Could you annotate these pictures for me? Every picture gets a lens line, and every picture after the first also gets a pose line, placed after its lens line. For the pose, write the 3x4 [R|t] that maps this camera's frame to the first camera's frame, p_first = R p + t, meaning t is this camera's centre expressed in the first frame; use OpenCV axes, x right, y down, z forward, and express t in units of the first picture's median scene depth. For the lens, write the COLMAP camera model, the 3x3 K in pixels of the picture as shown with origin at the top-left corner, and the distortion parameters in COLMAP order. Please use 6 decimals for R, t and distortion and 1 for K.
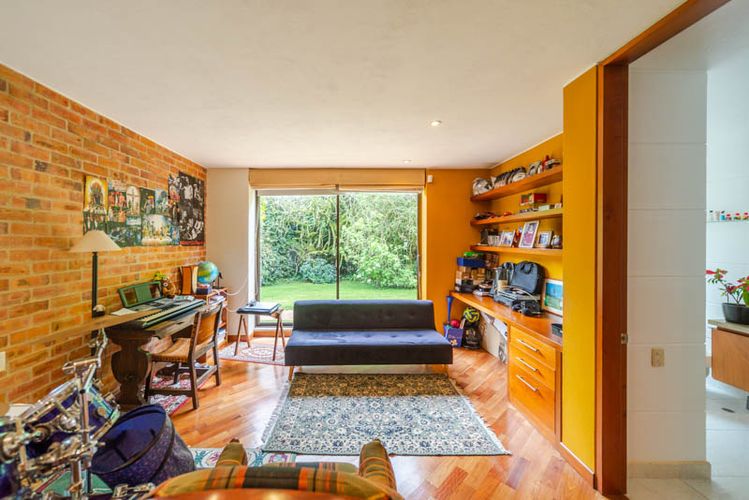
lens RADIAL K [[262.9, 0, 375.8], [0, 262.9, 250.8], [0, 0, 1]] dist [0.001082, -0.000837]
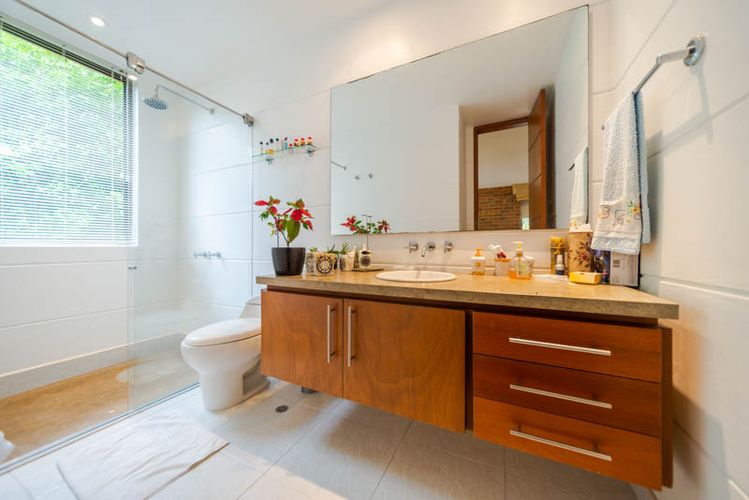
lens RADIAL K [[262.9, 0, 374.3], [0, 262.9, 249.5], [0, 0, 1]] dist [0.001082, -0.000837]
pose [[0.416714, -0.000191, 0.909038, 0.833196], [0.000002, 1.000000, 0.000209, 0.199952], [-0.909038, -0.000085, 0.416714, 0.507126]]
